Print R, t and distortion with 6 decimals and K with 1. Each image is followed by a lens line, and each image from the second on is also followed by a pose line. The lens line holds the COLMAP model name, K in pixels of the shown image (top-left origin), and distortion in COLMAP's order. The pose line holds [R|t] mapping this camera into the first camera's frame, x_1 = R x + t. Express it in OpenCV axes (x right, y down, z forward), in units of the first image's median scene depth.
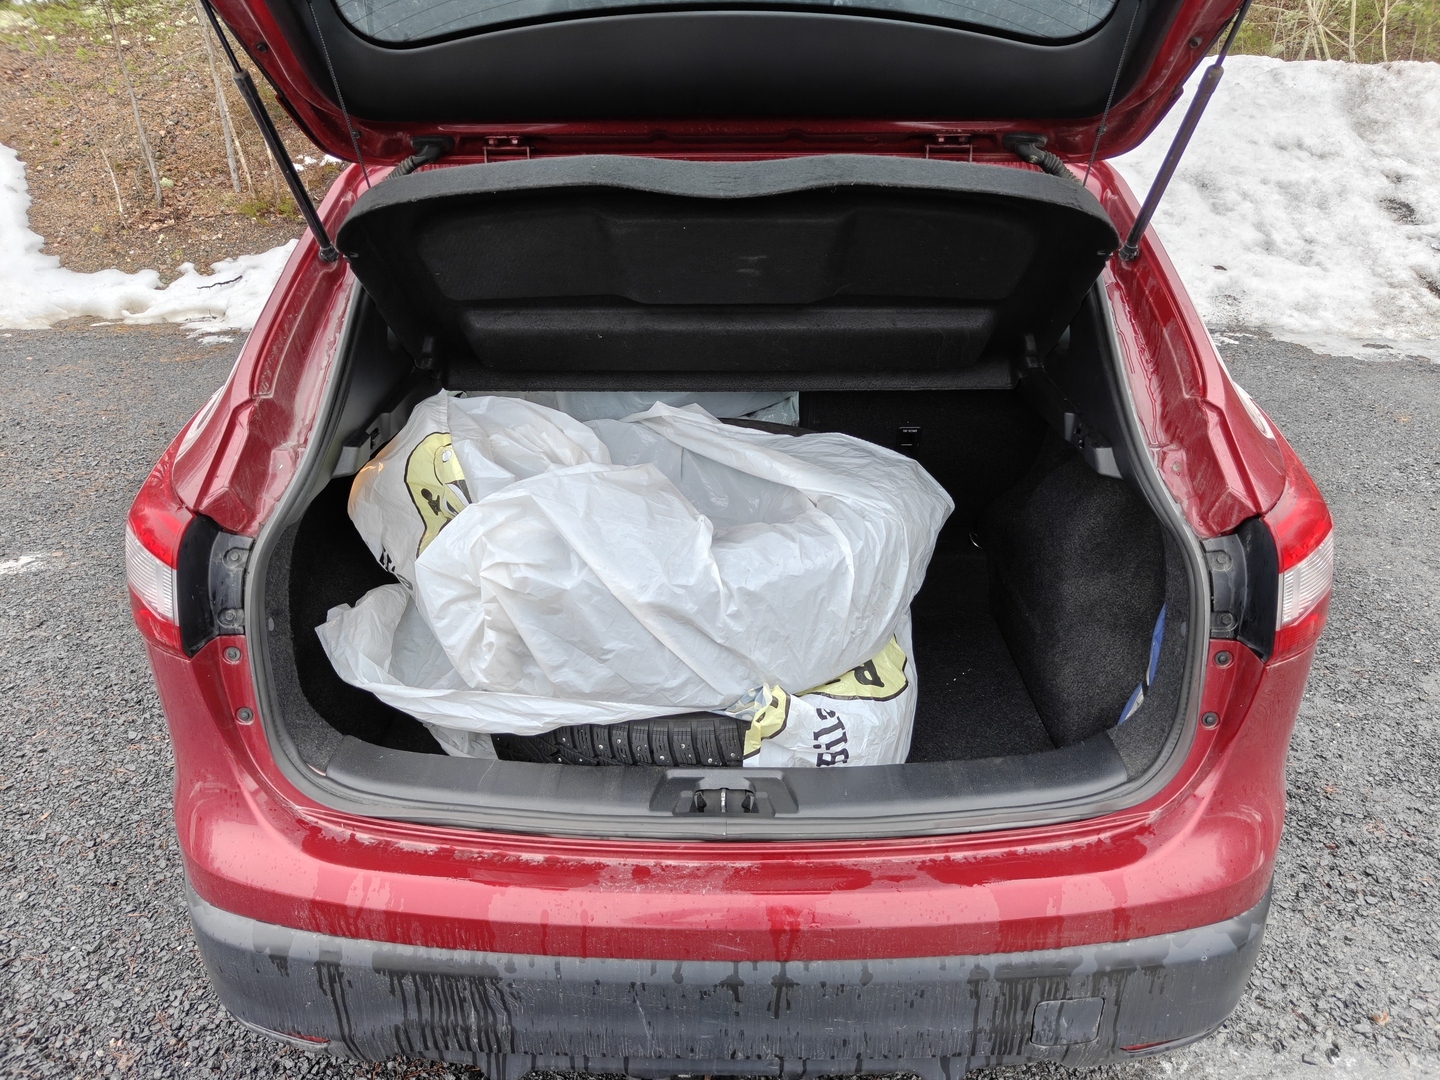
lens RADIAL K [[1016.8, 0, 724.5], [0, 1016.8, 534.8], [0, 0, 1]] dist [0.008399, -0.000199]
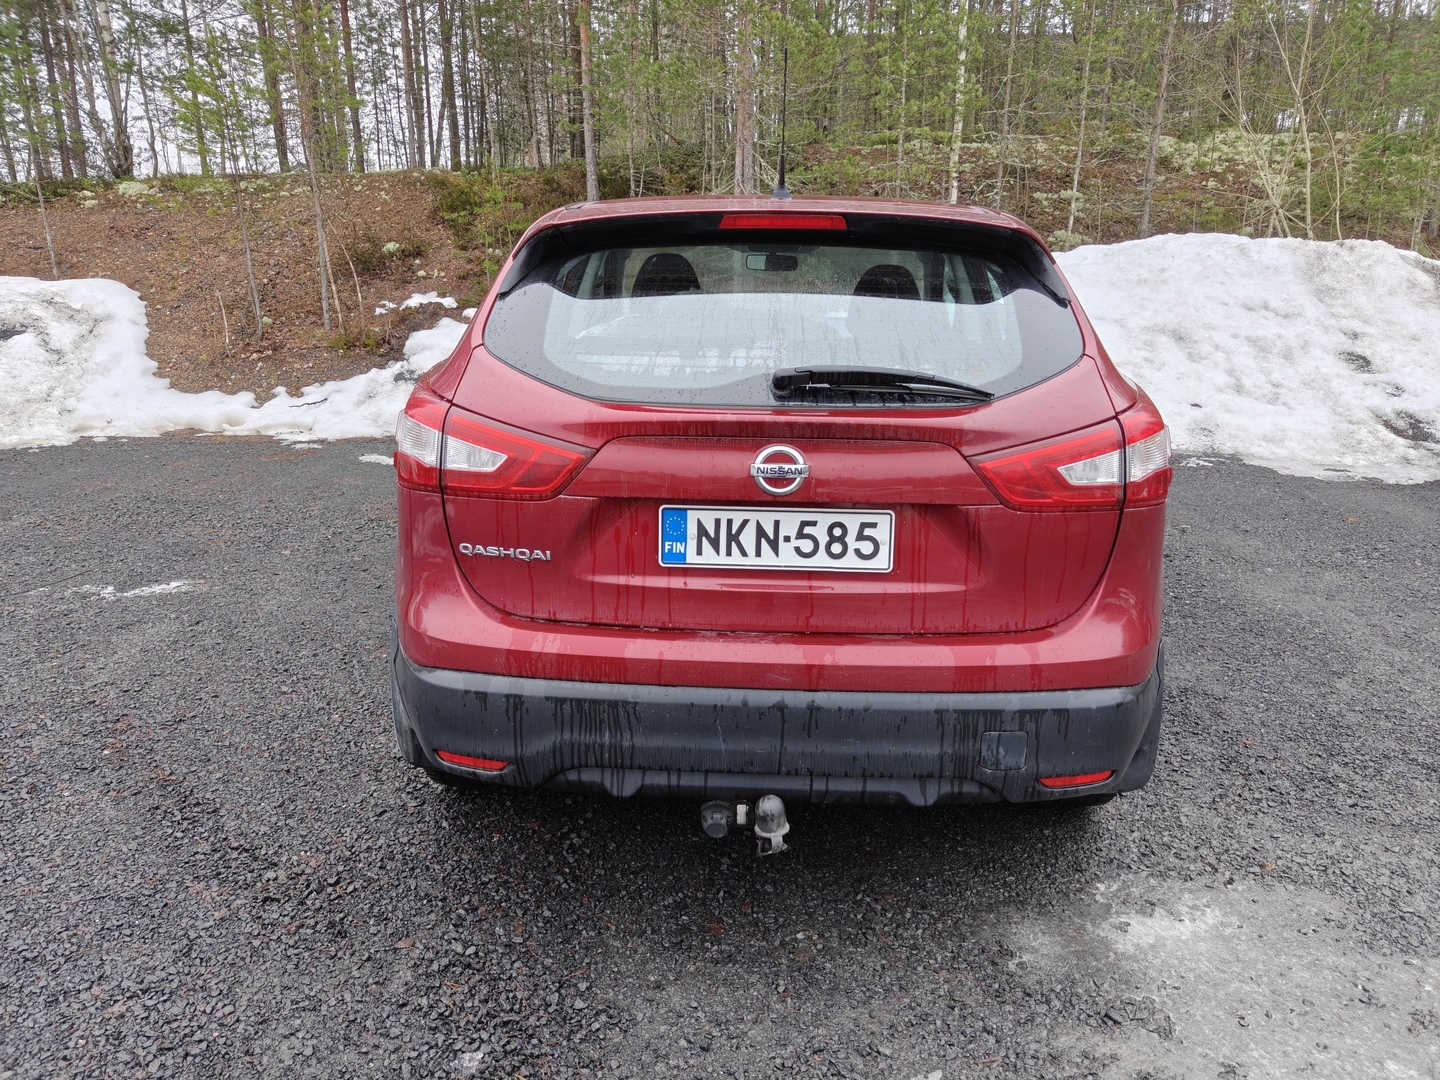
lens RADIAL K [[1016.8, 0, 724.5], [0, 1016.8, 534.8], [0, 0, 1]] dist [0.008399, -0.000199]
pose [[0.999593, 0.021643, -0.018604, -0.010098], [-0.024363, 0.986616, -0.161229, 0.081712], [0.014866, 0.161616, 0.986742, -0.103454]]
